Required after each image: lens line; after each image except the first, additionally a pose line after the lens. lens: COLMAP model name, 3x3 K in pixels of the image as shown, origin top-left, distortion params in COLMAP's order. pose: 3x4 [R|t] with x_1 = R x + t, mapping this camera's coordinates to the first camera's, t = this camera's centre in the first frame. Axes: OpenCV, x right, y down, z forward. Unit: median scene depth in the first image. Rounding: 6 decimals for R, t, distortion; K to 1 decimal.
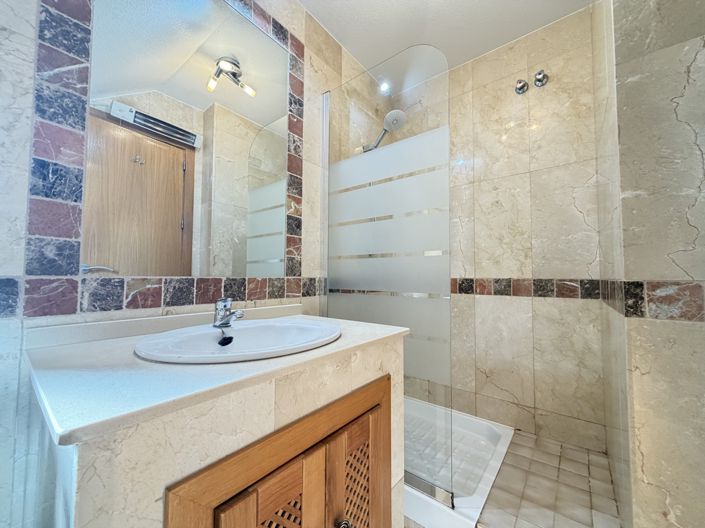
lens RADIAL K [[280.4, 0, 350.5], [0, 280.4, 265.3], [0, 0, 1]] dist [-0.000757, 0.000040]
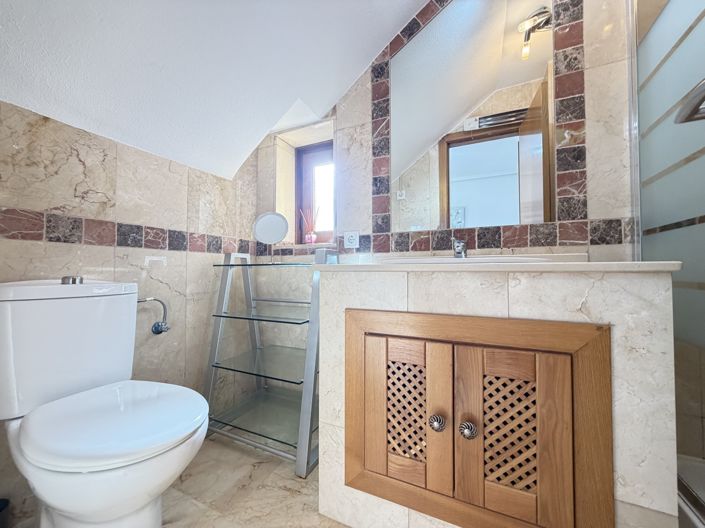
lens RADIAL K [[280.4, 0, 350.5], [0, 280.4, 265.3], [0, 0, 1]] dist [-0.000757, 0.000040]
pose [[0.225056, -0.027776, -0.973950, 0.530608], [0.043314, 0.998891, -0.018479, 0.188498], [0.973383, -0.038026, 0.226009, 0.207605]]
